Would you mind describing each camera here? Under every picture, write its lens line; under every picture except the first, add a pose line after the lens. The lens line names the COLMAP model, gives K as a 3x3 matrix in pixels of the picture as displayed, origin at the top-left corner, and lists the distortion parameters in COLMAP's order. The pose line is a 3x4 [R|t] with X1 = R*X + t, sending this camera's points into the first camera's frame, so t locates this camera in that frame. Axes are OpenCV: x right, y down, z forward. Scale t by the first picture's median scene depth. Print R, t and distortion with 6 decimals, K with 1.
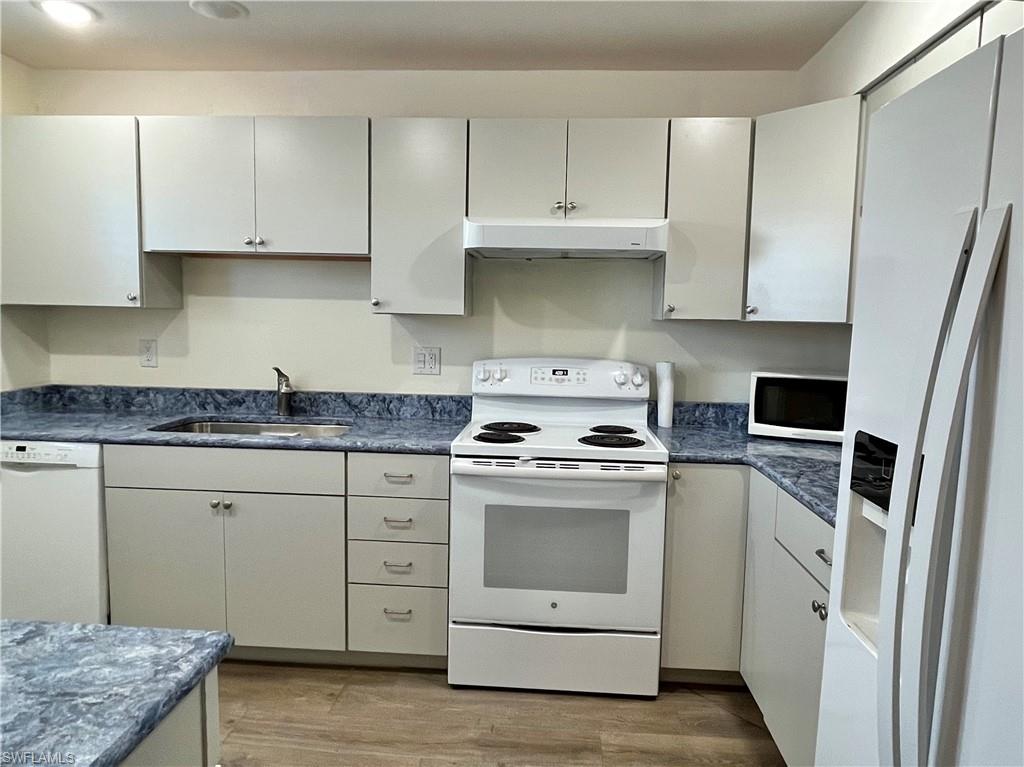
lens RADIAL K [[700.8, 0, 518.1], [0, 700.8, 386.4], [0, 0, 1]] dist [0.001161, -0.010104]
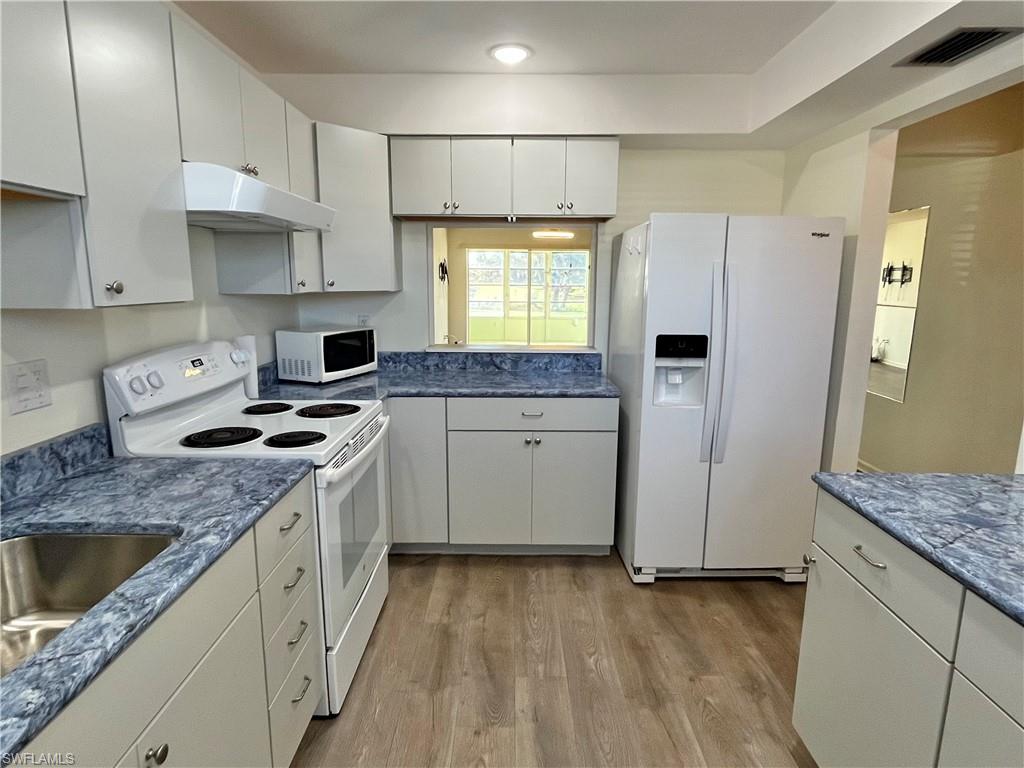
lens RADIAL K [[571.8, 0, 522.0], [0, 571.8, 385.2], [0, 0, 1]] dist [0.000698, 0.000075]
pose [[-0.087937, -0.203850, 0.975045, -0.697070], [0.092183, 0.972971, 0.211731, -0.111068], [-0.991851, 0.108501, -0.066769, 0.715163]]
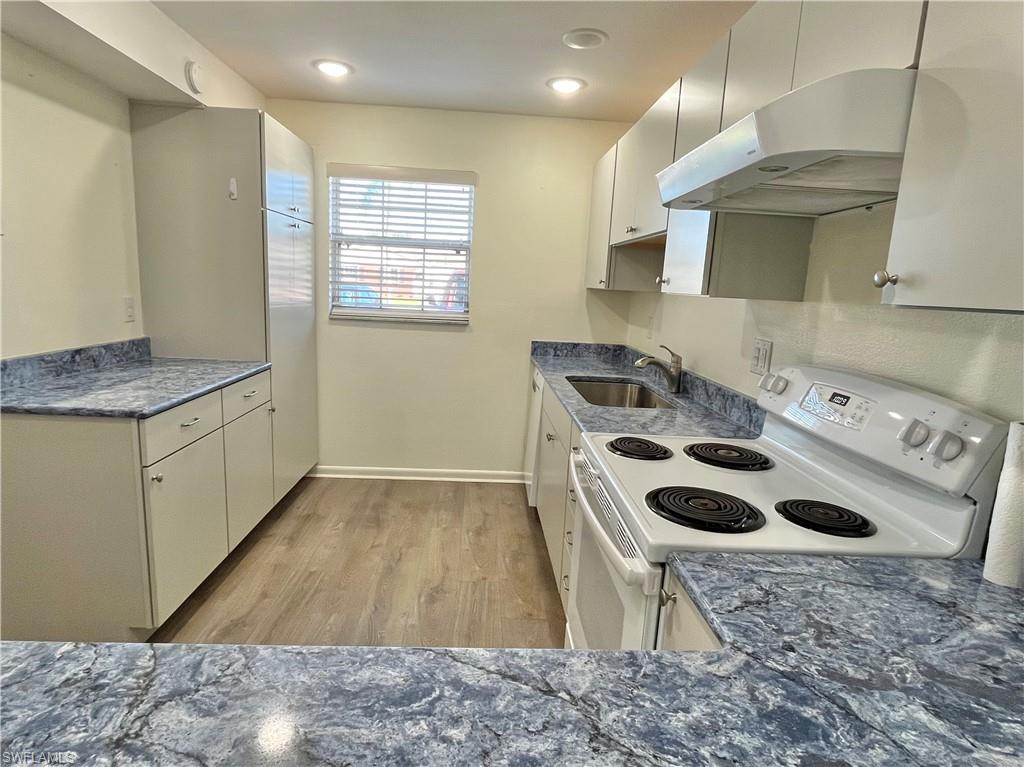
lens RADIAL K [[539.1, 0, 510.8], [0, 539.1, 383.4], [0, 0, 1]] dist [-0.032316, 0.000301]
pose [[0.119990, 0.164474, -0.979056, 0.495413], [-0.156527, 0.976981, 0.144942, -0.058448], [0.980358, 0.135857, 0.142972, 0.717135]]
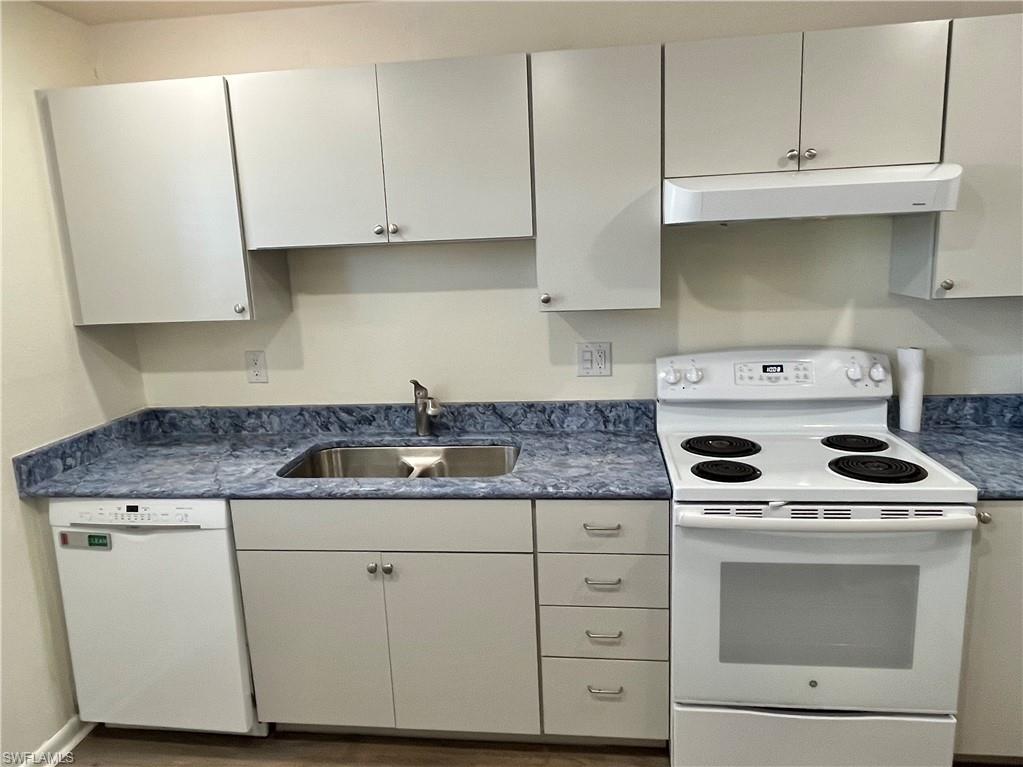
lens RADIAL K [[700.1, 0, 509.9], [0, 700.1, 383.9], [0, 0, 1]] dist [0.001161, -0.010104]
pose [[0.996108, -0.051509, -0.071523, -0.192457], [0.058092, 0.993948, 0.093231, -0.100573], [0.066288, -0.097023, 0.993072, 0.216480]]
